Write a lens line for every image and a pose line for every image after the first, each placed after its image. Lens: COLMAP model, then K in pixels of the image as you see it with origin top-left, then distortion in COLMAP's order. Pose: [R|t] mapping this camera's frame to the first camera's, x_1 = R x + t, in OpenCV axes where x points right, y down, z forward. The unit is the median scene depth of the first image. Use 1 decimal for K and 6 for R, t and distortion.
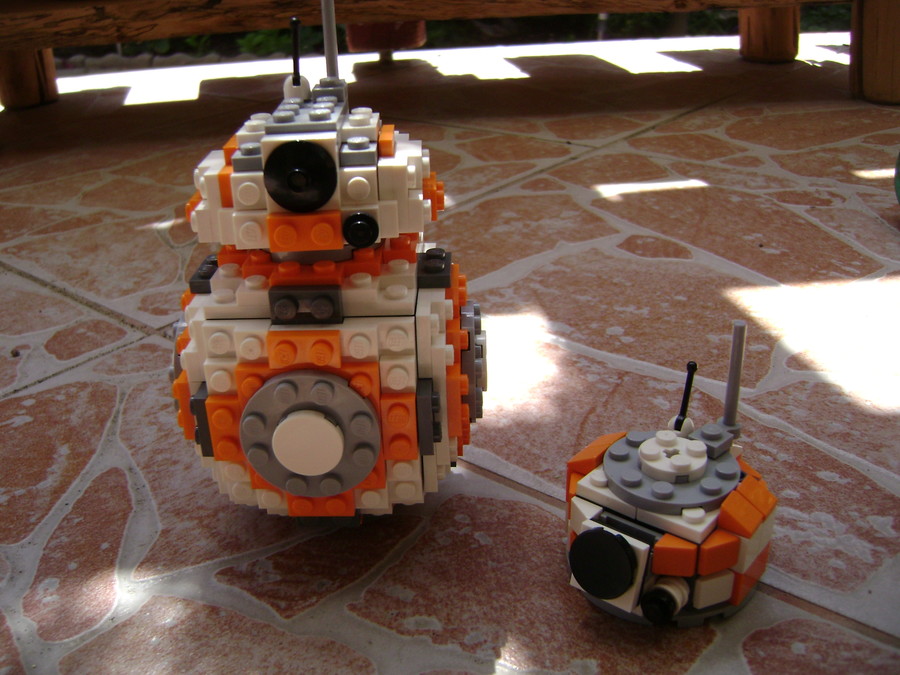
lens RADIAL K [[923.7, 0, 447.3], [0, 923.7, 334.1], [0, 0, 1]] dist [-0.171270, 0.102168]
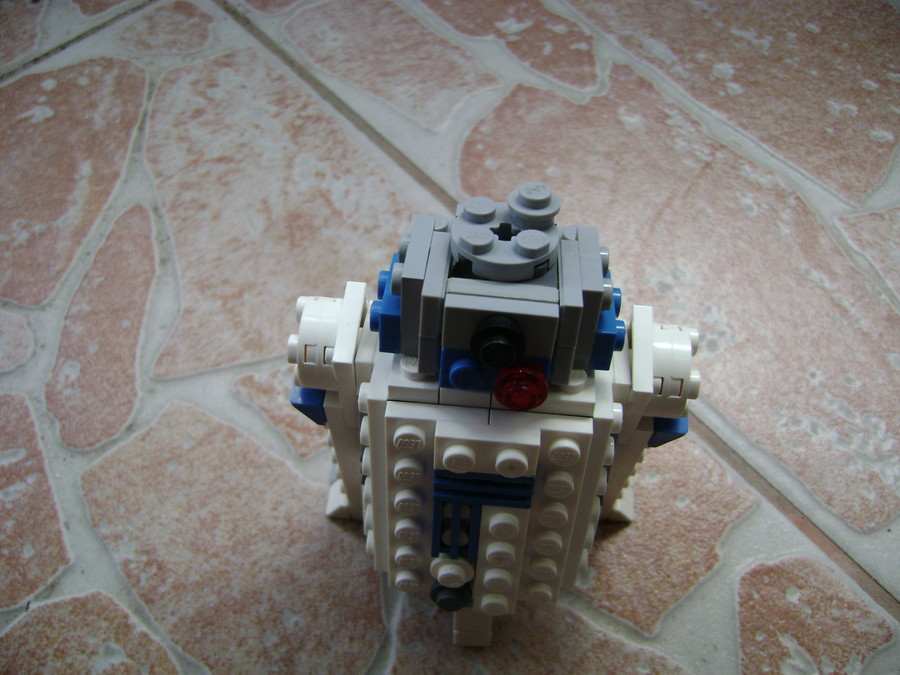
lens RADIAL K [[905.5, 0, 447.1], [0, 905.5, 338.8], [0, 0, 1]] dist [-0.165854, 0.089726]
pose [[0.987113, 0.157011, -0.030912, -0.004656], [-0.113226, 0.821783, 0.558438, -0.205252], [0.113084, -0.547741, 0.828970, 0.149126]]
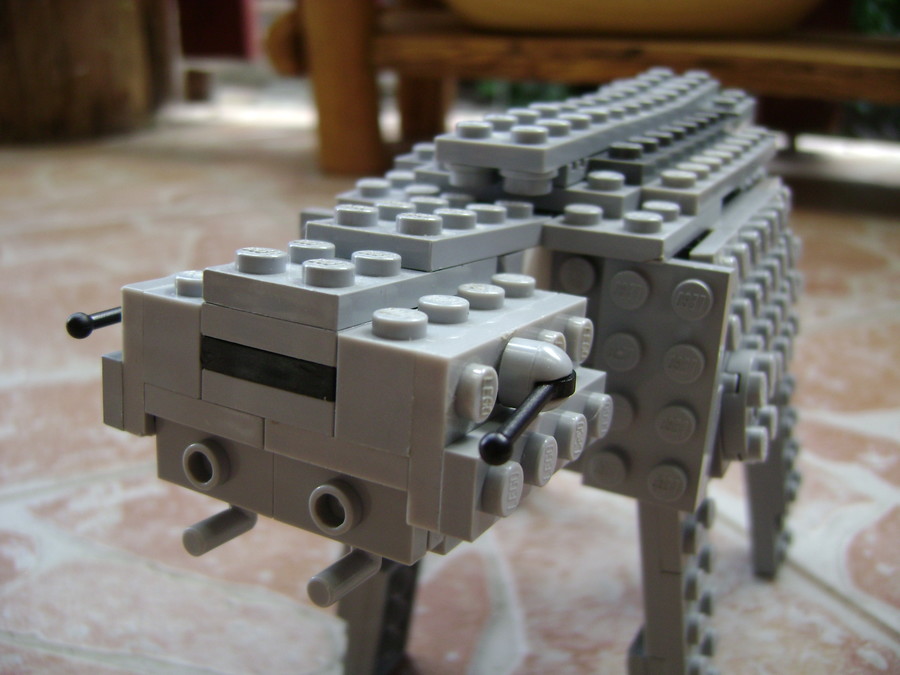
lens RADIAL K [[916.3, 0, 446.5], [0, 916.3, 336.8], [0, 0, 1]] dist [-0.180573, 0.102627]
pose [[0.920330, 0.185385, -0.344421, -0.107688], [-0.212276, 0.976319, -0.041718, 0.000421], [0.328531, 0.111507, 0.937888, 0.152538]]
